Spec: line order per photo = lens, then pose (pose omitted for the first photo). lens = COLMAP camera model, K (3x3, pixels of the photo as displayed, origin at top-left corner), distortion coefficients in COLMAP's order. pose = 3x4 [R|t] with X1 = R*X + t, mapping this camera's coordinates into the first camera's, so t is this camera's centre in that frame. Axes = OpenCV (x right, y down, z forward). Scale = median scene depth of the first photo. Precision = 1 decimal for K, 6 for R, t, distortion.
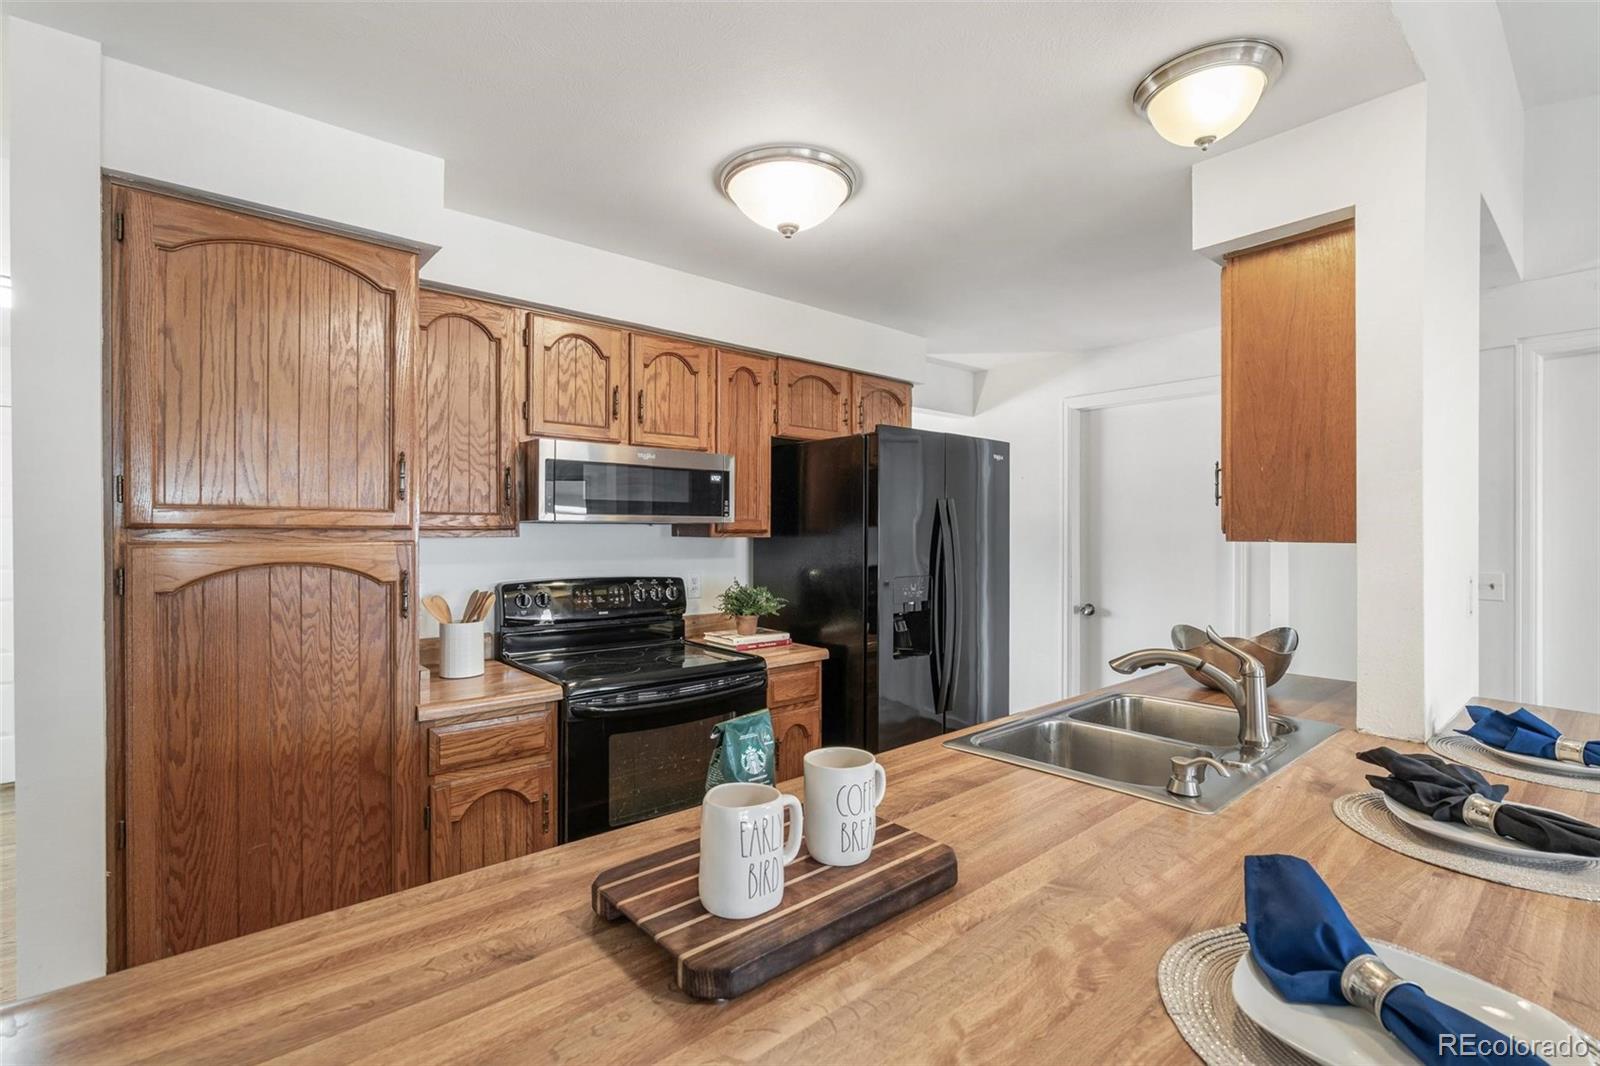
lens RADIAL K [[728.5, 0, 800.8], [0, 728.5, 532.5], [0, 0, 1]] dist [-0.003791, 0.001394]
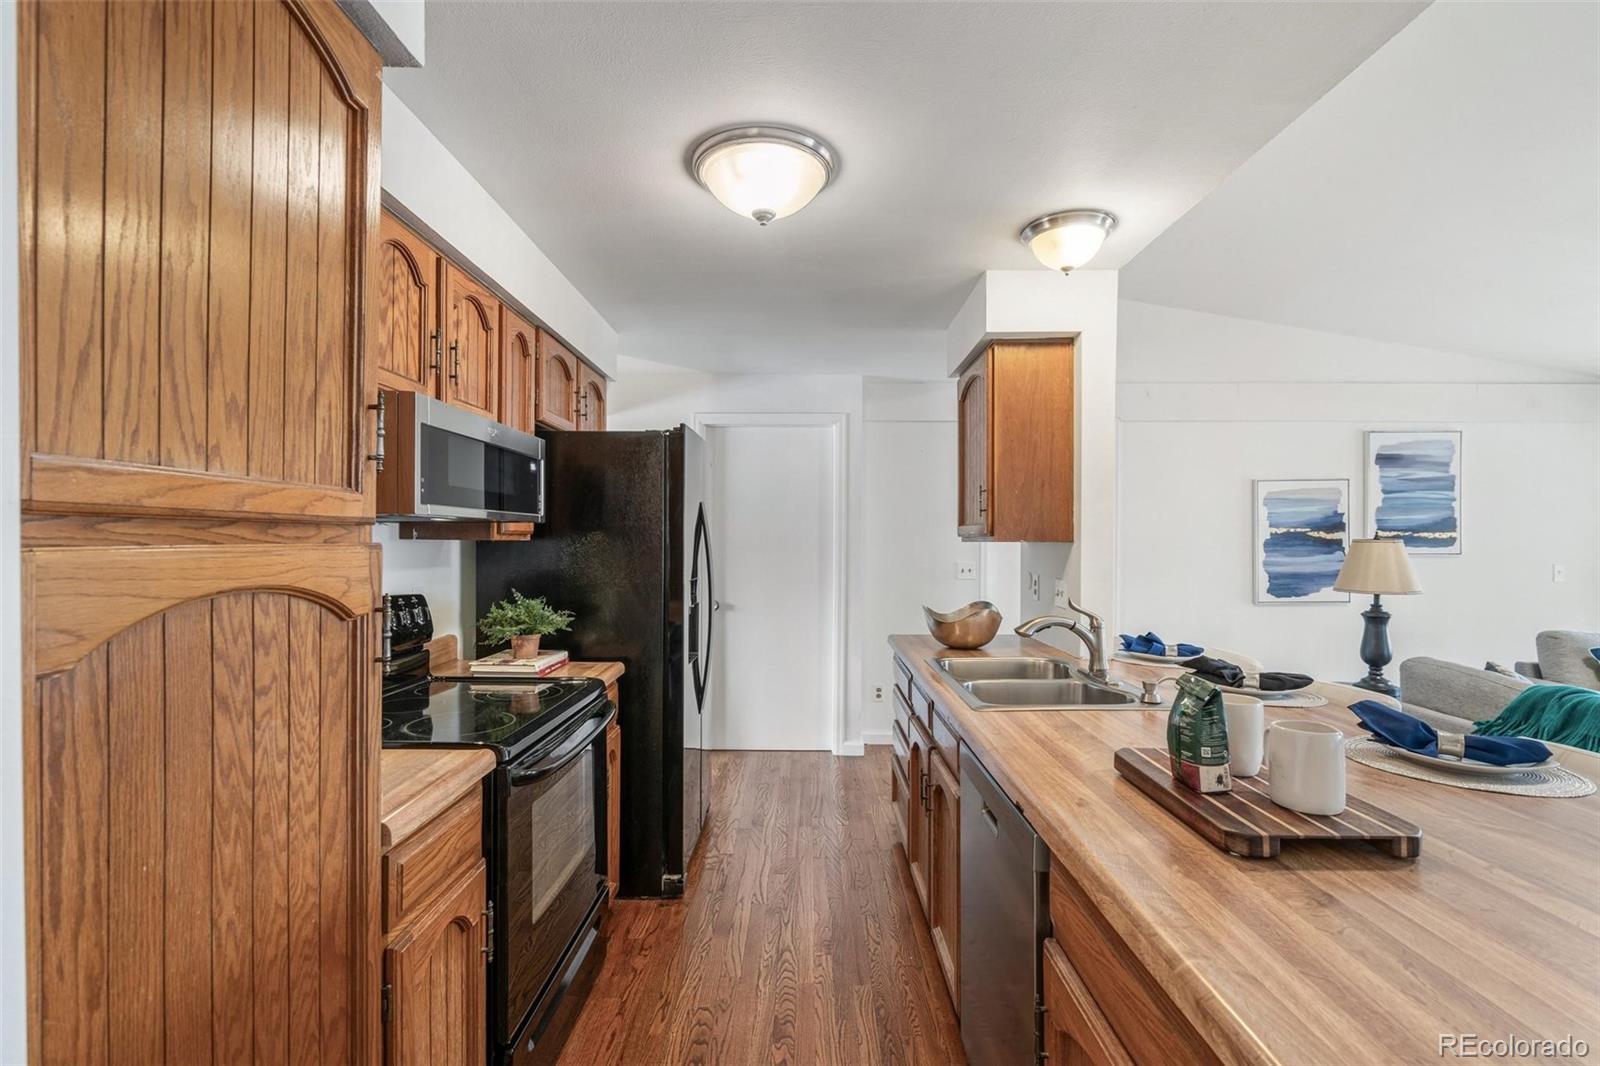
lens RADIAL K [[728.5, 0, 794.2], [0, 728.5, 542.5], [0, 0, 1]] dist [-0.003791, 0.001394]
pose [[0.665270, -0.003220, 0.746596, -0.765986], [-0.001032, 0.999986, 0.005233, 0.006933], [-0.746603, -0.004252, 0.665257, 0.366359]]
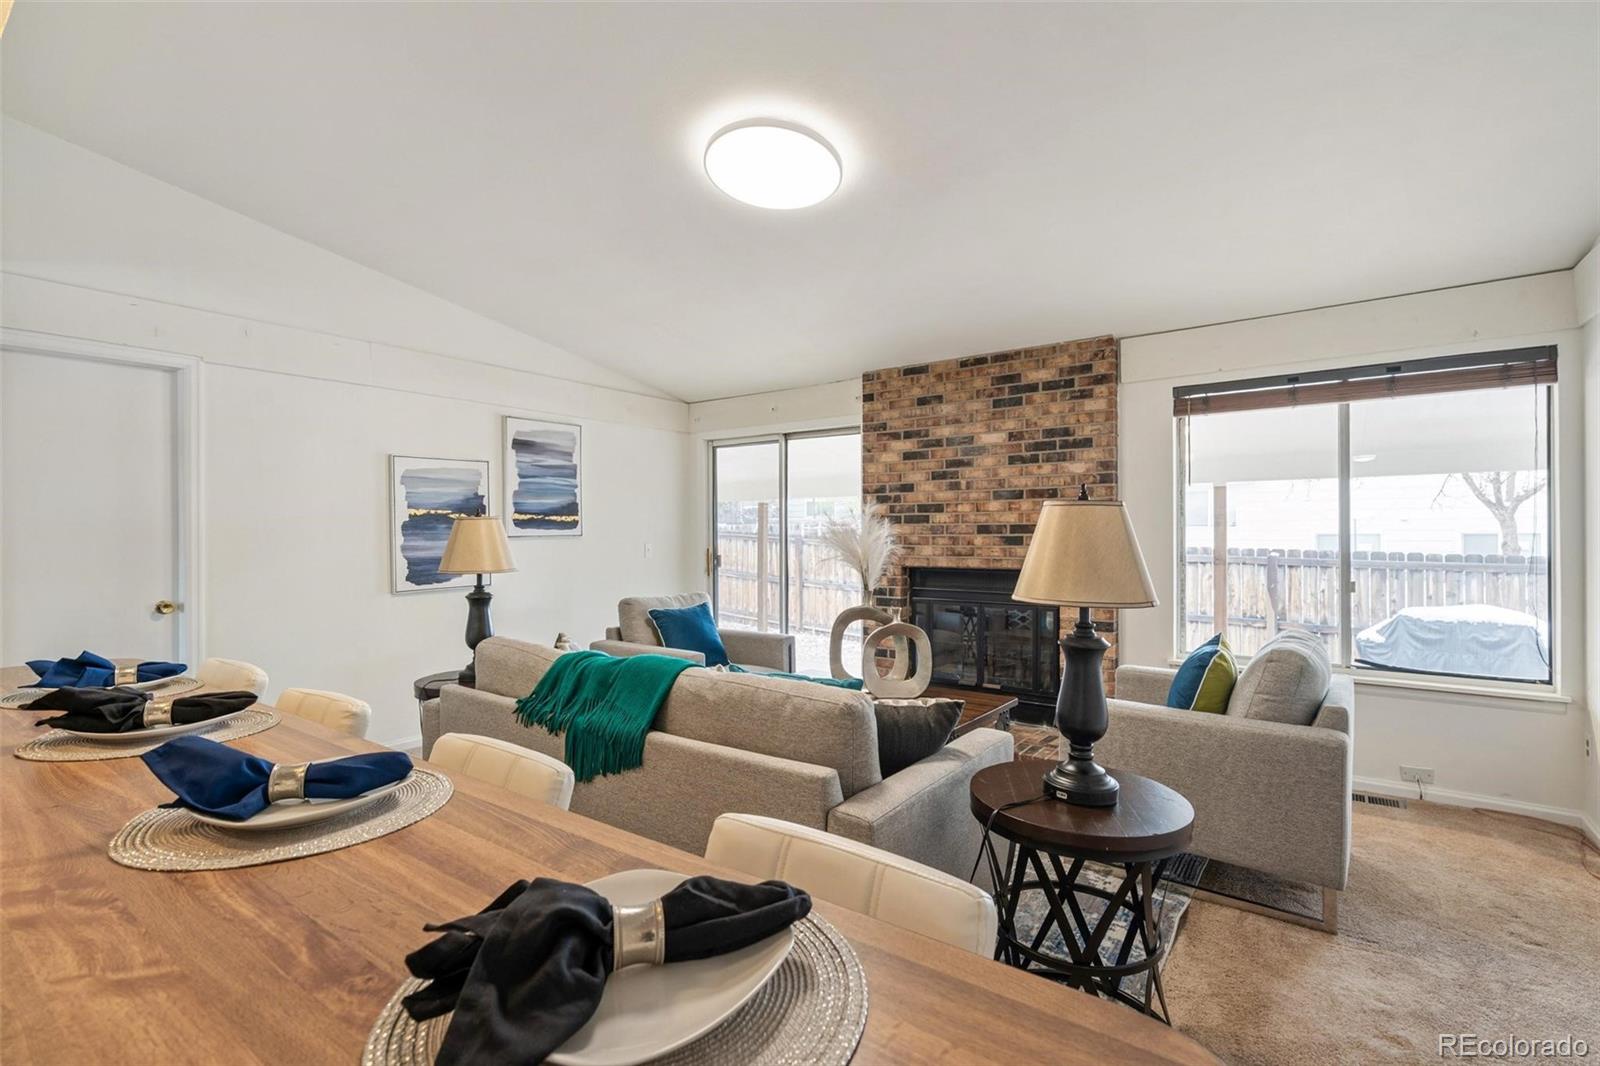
lens RADIAL K [[728.5, 0, 796.6], [0, 728.5, 529.7], [0, 0, 1]] dist [-0.003791, 0.001394]
pose [[-0.213539, 0.005002, 0.976922, -0.302481], [0.009534, 0.999950, -0.003035, 0.050898], [-0.976888, 0.008666, -0.213576, 0.113960]]
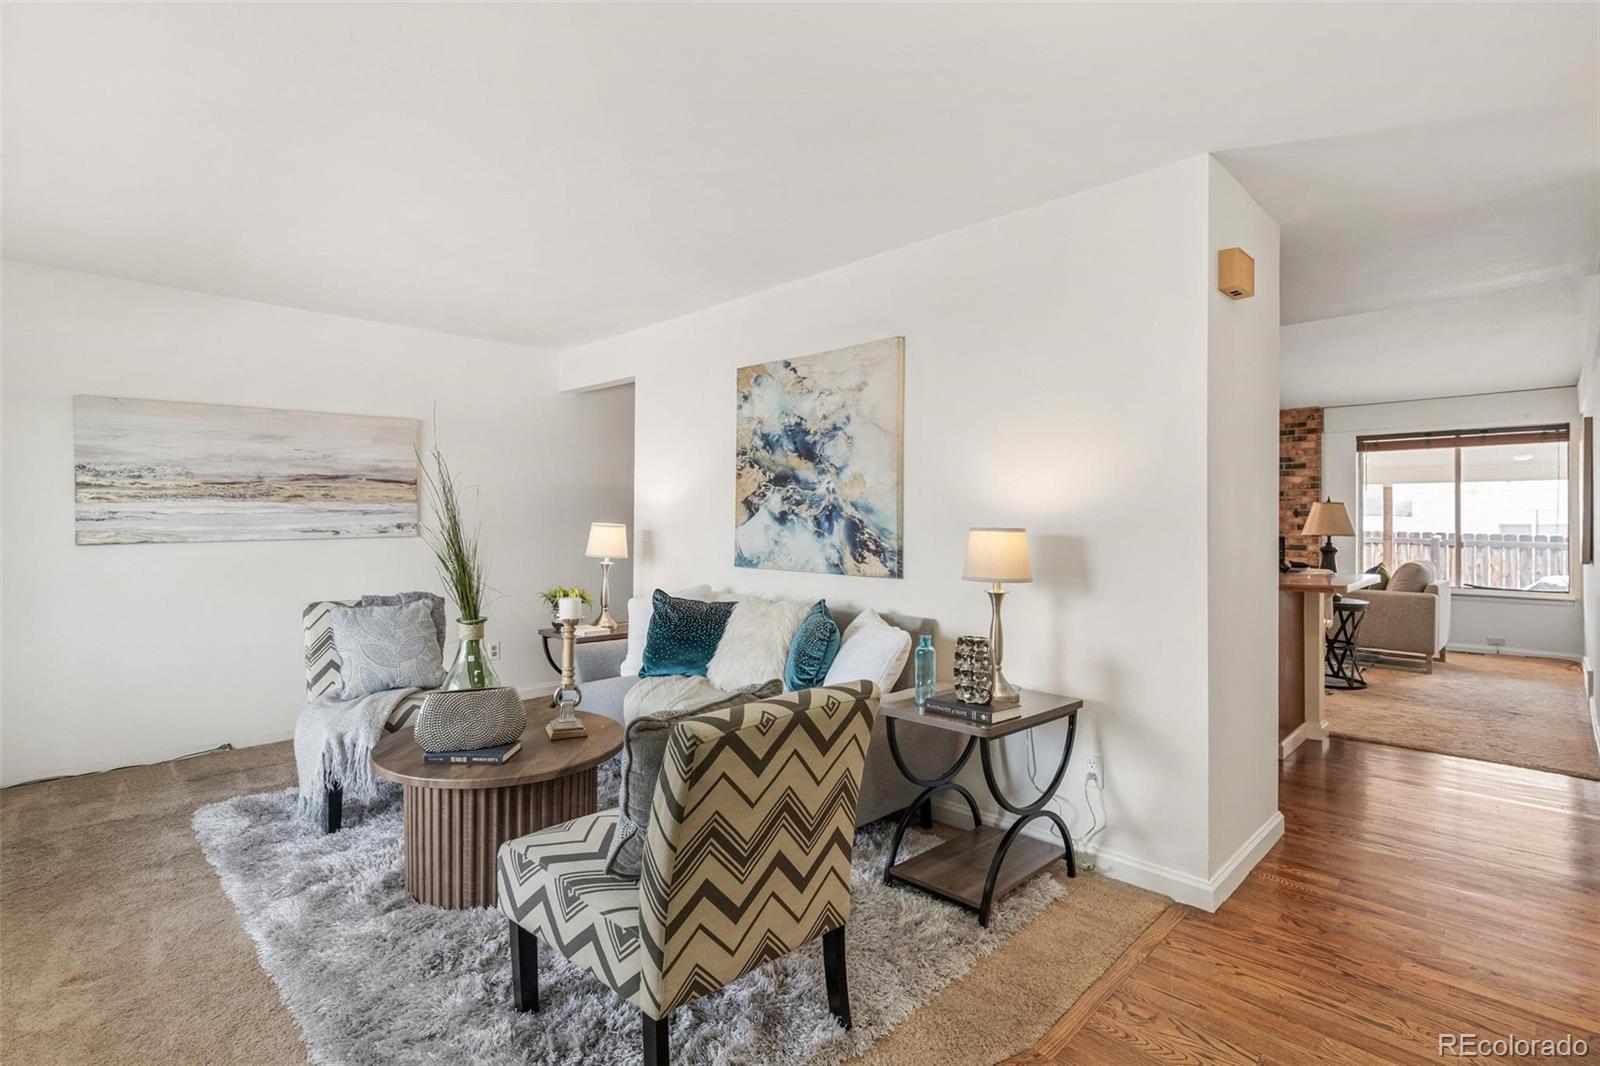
lens RADIAL K [[728.5, 0, 806.3], [0, 728.5, 512.9], [0, 0, 1]] dist [-0.003791, 0.001394]
pose [[-0.061742, 0.008101, 0.998059, -2.101222], [0.001614, 0.999967, -0.008016, 0.072096], [-0.998091, 0.001116, -0.061753, 1.707389]]
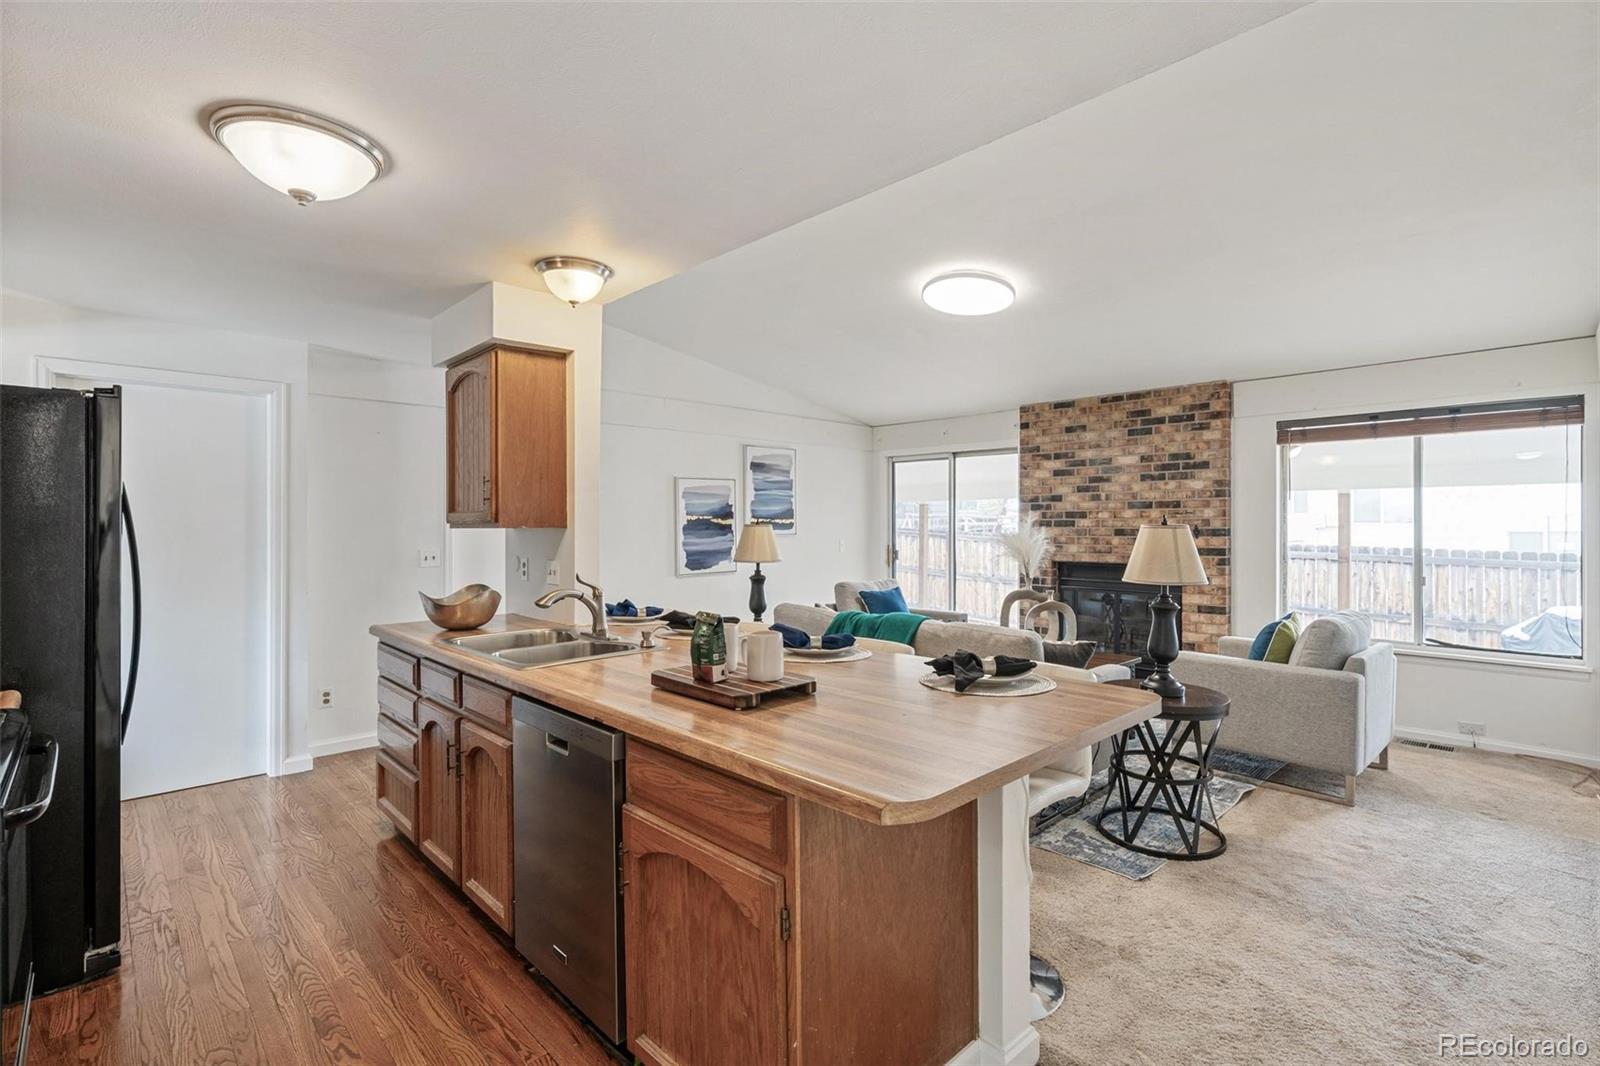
lens RADIAL K [[728.5, 0, 819.4], [0, 728.5, 522.1], [0, 0, 1]] dist [-0.003791, 0.001394]
pose [[-0.060980, 0.003353, 0.998133, -1.022207], [0.005562, 0.999980, -0.003019, 0.009032], [-0.998123, 0.005368, -0.060998, 0.423827]]
